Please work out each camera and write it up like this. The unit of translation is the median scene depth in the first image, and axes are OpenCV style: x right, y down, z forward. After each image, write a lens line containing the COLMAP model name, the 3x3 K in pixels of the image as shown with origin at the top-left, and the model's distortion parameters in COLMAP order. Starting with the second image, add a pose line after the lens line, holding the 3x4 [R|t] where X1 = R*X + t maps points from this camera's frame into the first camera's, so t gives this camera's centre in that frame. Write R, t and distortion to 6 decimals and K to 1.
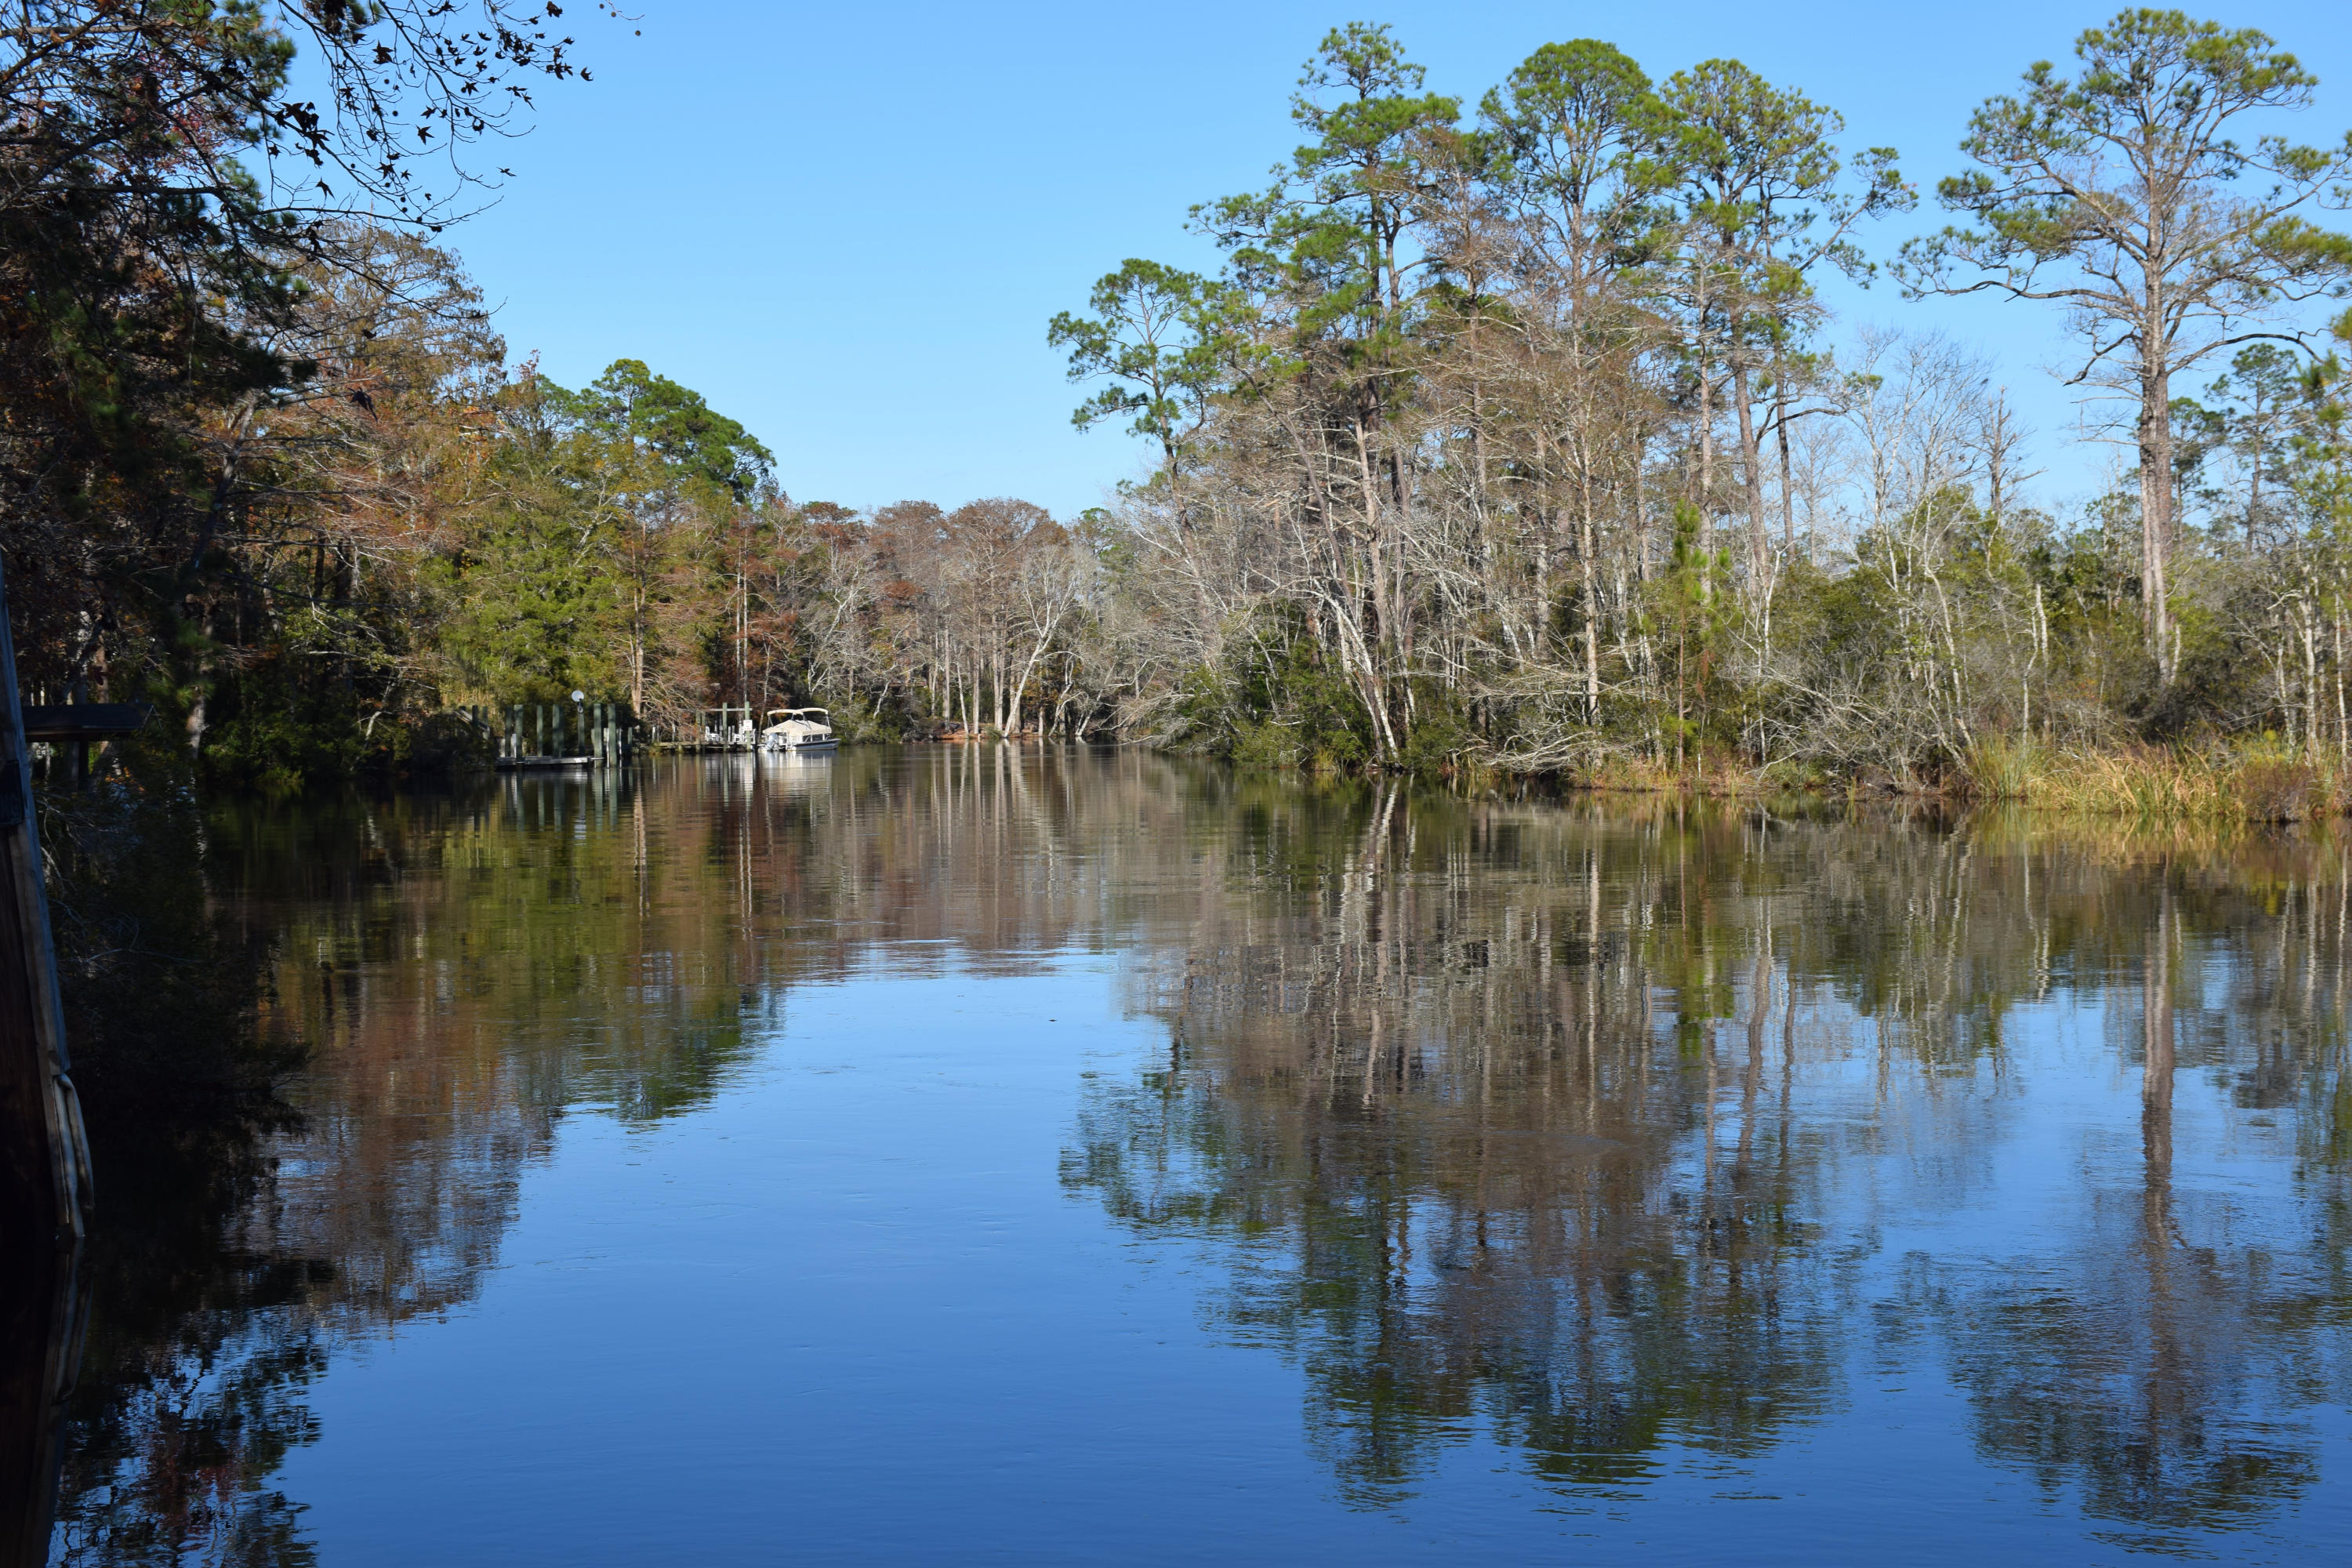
lens RADIAL K [[3202.7, 0, 1175.1], [0, 3202.7, 789.8], [0, 0, 1]] dist [0.245330, 0.000000]
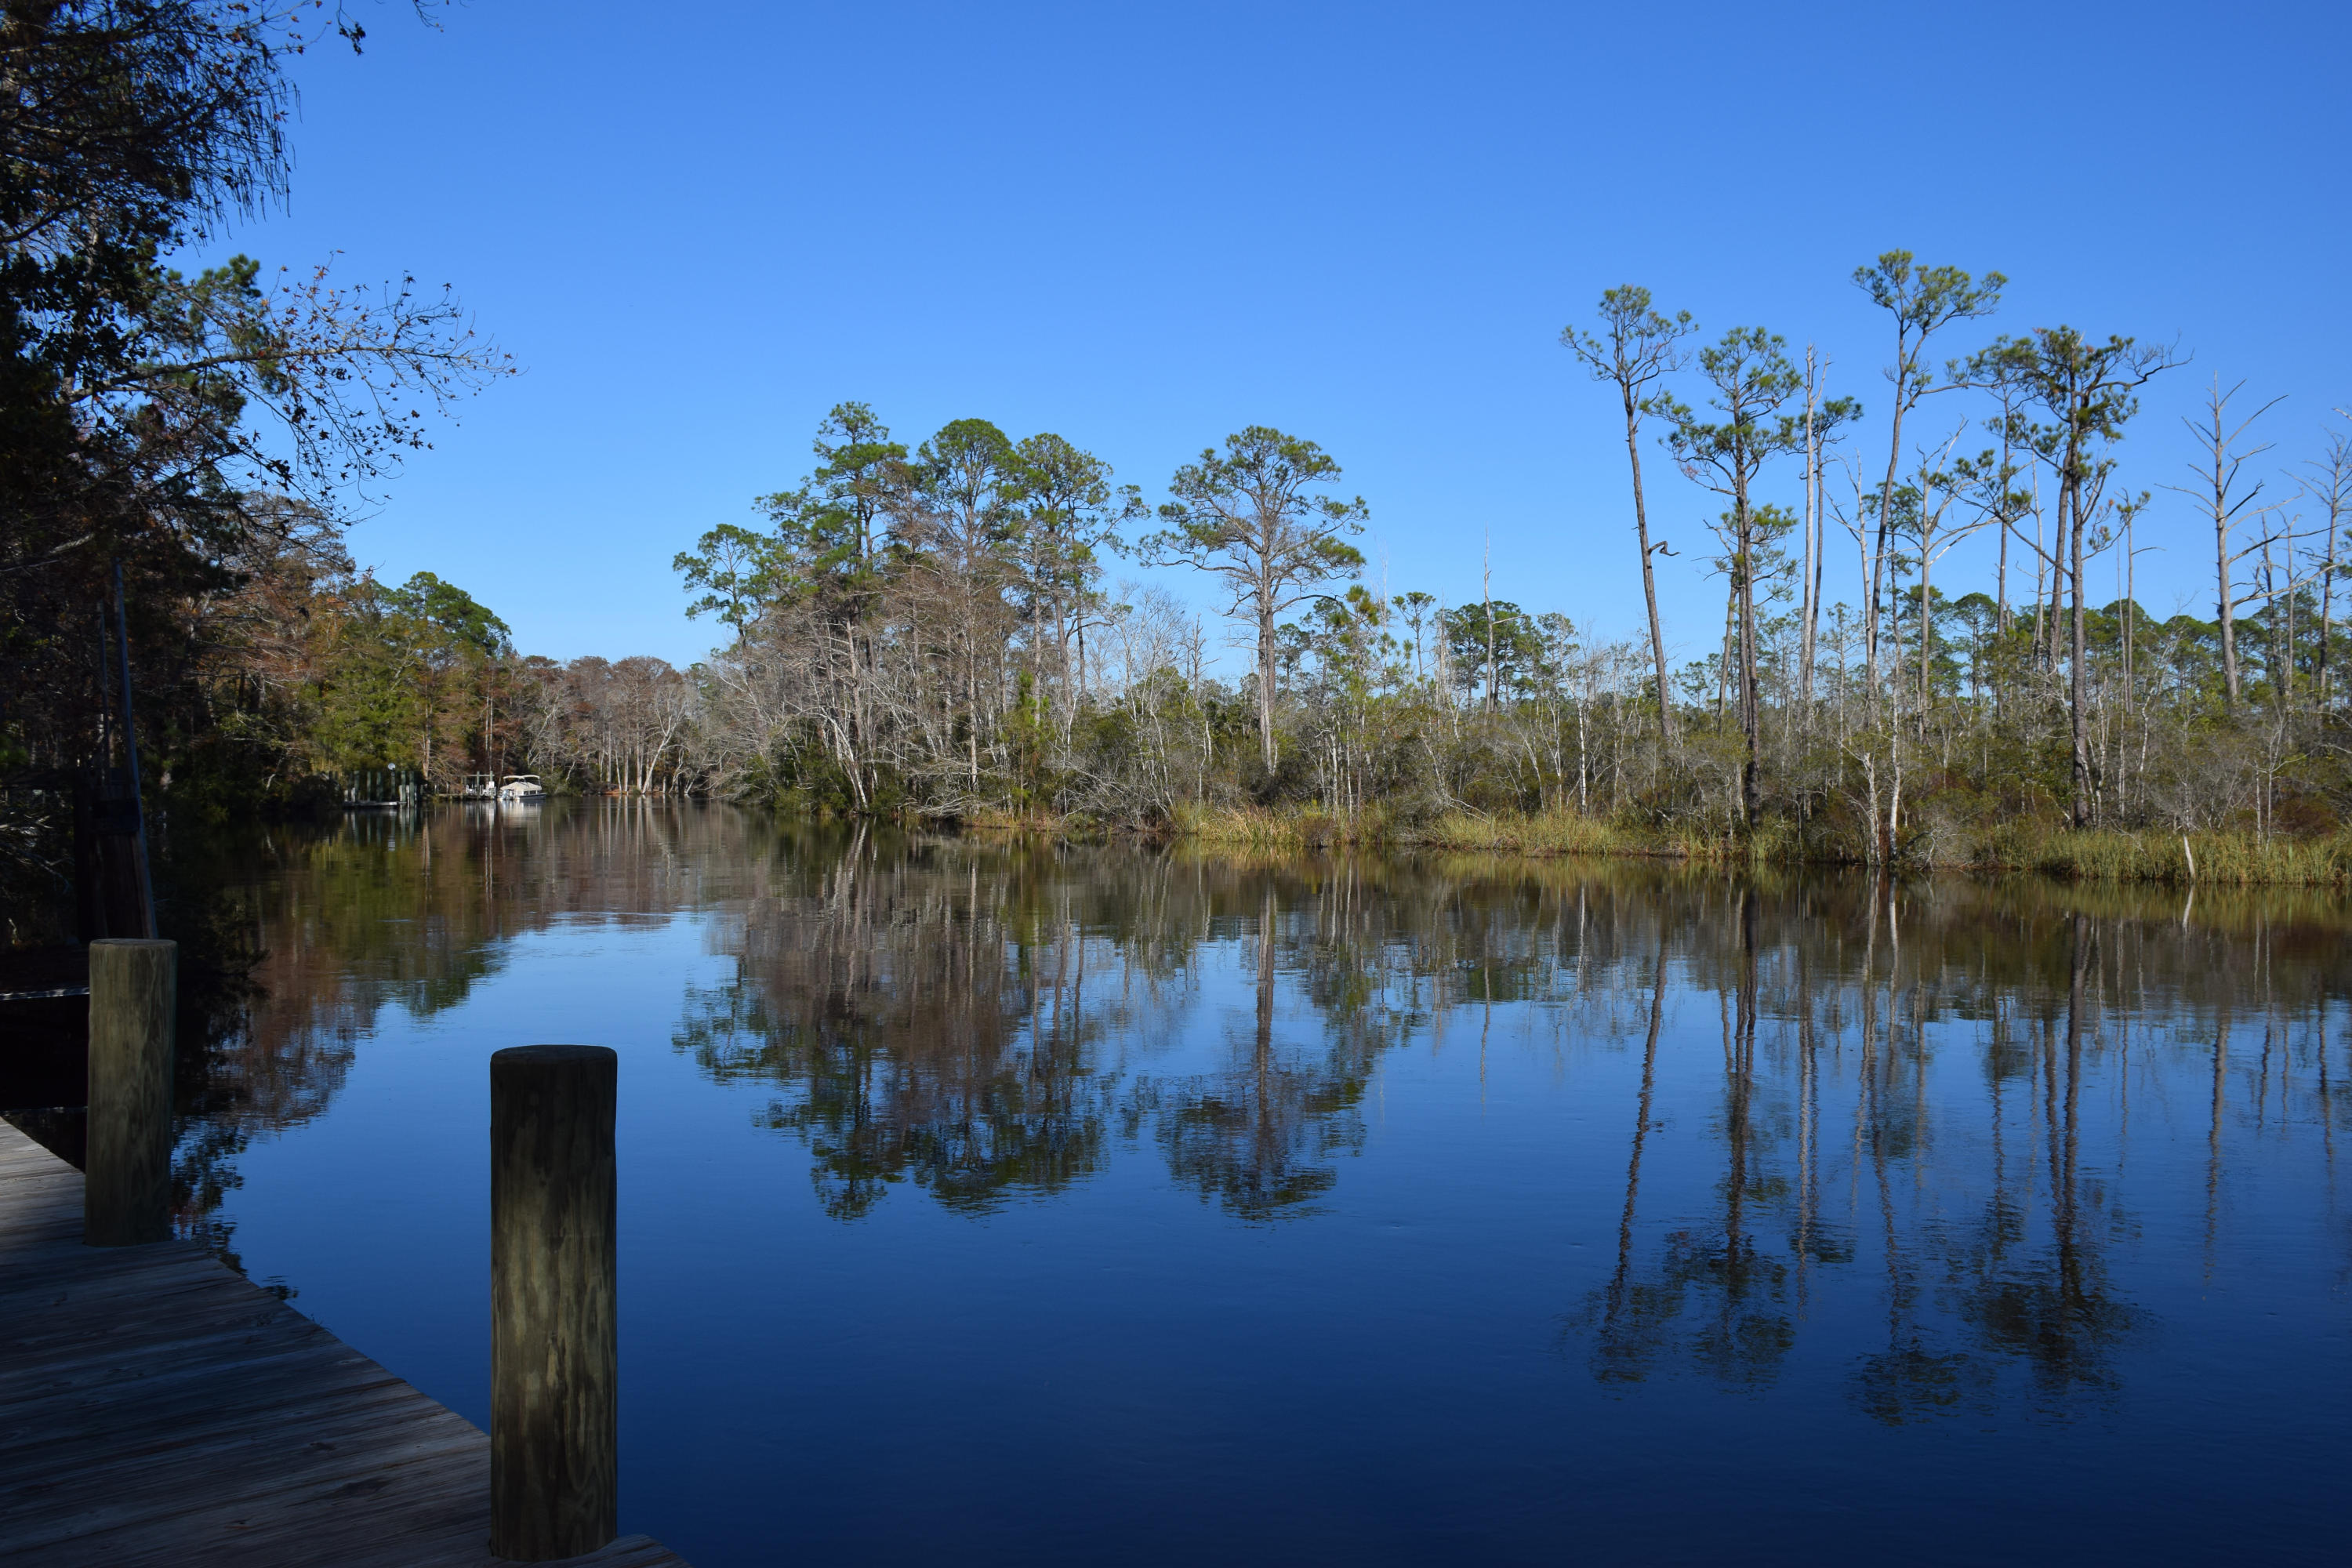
lens RADIAL K [[2030.8, 0, 1183.1], [0, 2030.8, 784.3], [0, 0, 1]] dist [-0.107257, 0.122226]
pose [[0.978209, 0.015045, 0.207078, 0.007244], [-0.010050, 0.999633, -0.025155, 0.003291], [-0.207380, 0.022526, 0.978001, -0.135411]]
